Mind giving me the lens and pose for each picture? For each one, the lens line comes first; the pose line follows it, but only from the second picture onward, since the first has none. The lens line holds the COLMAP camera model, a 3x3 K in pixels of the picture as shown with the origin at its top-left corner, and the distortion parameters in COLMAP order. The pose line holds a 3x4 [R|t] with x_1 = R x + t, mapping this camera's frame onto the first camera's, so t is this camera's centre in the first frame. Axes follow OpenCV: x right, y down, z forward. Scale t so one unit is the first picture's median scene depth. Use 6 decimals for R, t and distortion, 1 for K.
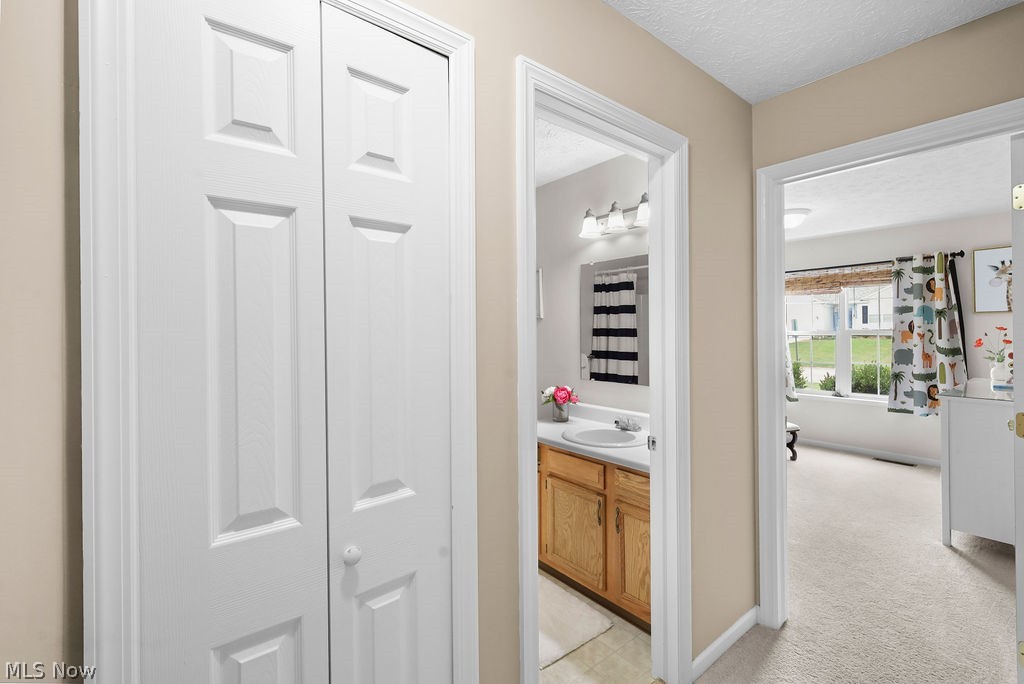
lens RADIAL K [[448.2, 0, 506.9], [0, 448.2, 328.2], [0, 0, 1]] dist [0.002975, -0.000727]
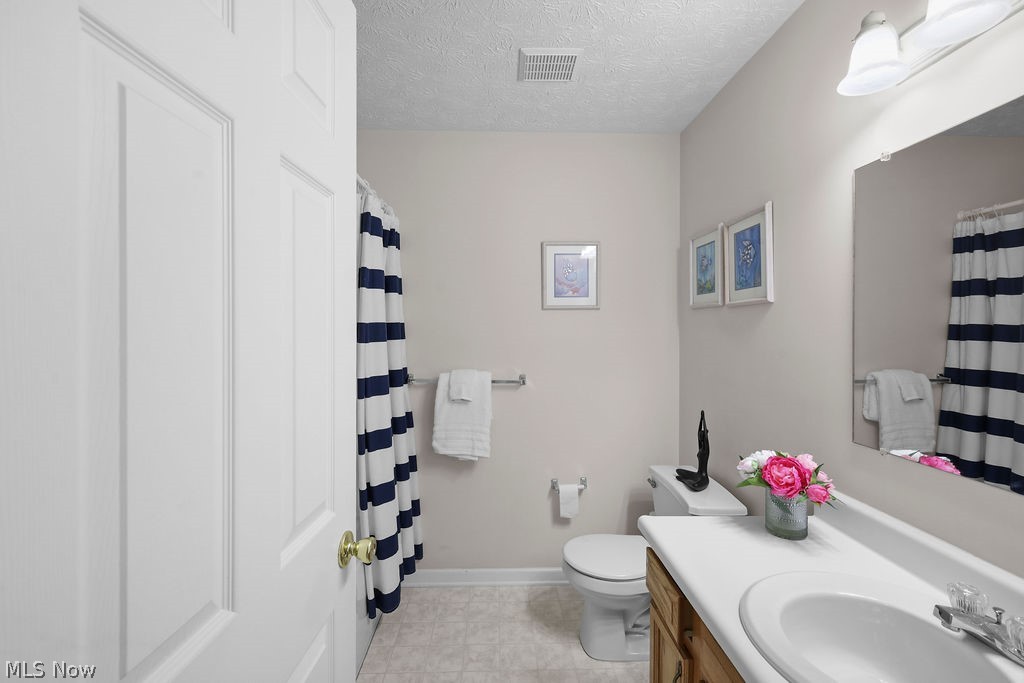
lens RADIAL K [[448.2, 0, 510.9], [0, 448.2, 332.3], [0, 0, 1]] dist [0.002975, -0.000727]
pose [[0.802621, 0.009207, -0.596419, 0.275428], [-0.002714, 0.999927, 0.011784, 0.012790], [0.596483, -0.007839, 0.802587, 0.828373]]
